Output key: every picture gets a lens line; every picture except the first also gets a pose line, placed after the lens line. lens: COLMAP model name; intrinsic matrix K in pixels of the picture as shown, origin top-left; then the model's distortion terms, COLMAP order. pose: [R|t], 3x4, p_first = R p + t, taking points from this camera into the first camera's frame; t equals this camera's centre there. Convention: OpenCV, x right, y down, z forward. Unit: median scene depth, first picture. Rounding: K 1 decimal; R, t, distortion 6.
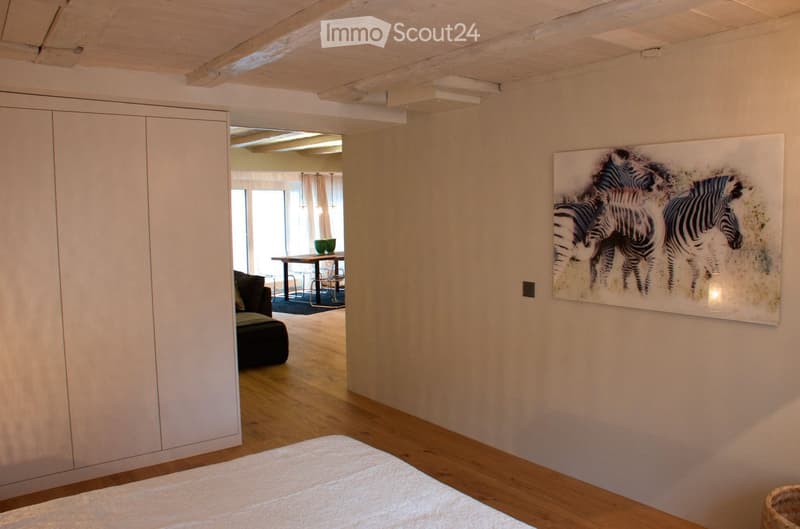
lens RADIAL K [[615.3, 0, 400.0], [0, 615.3, 264.5], [0, 0, 1]] dist [-0.161645, 0.095953]
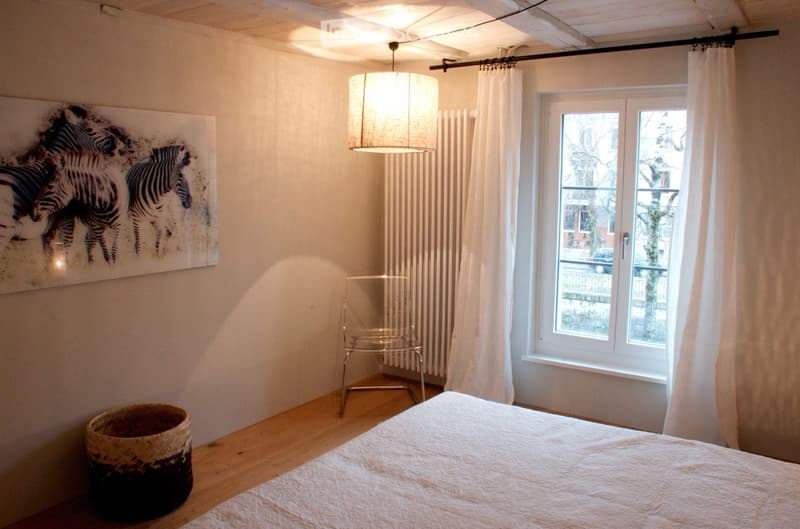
lens RADIAL K [[615.3, 0, 400.0], [0, 615.3, 264.5], [0, 0, 1]] dist [-0.161645, 0.095953]
pose [[-0.304022, -0.122660, 0.944736, -0.635840], [0.074561, 0.985571, 0.151956, -0.059293], [-0.949743, 0.116638, -0.290489, 0.844547]]
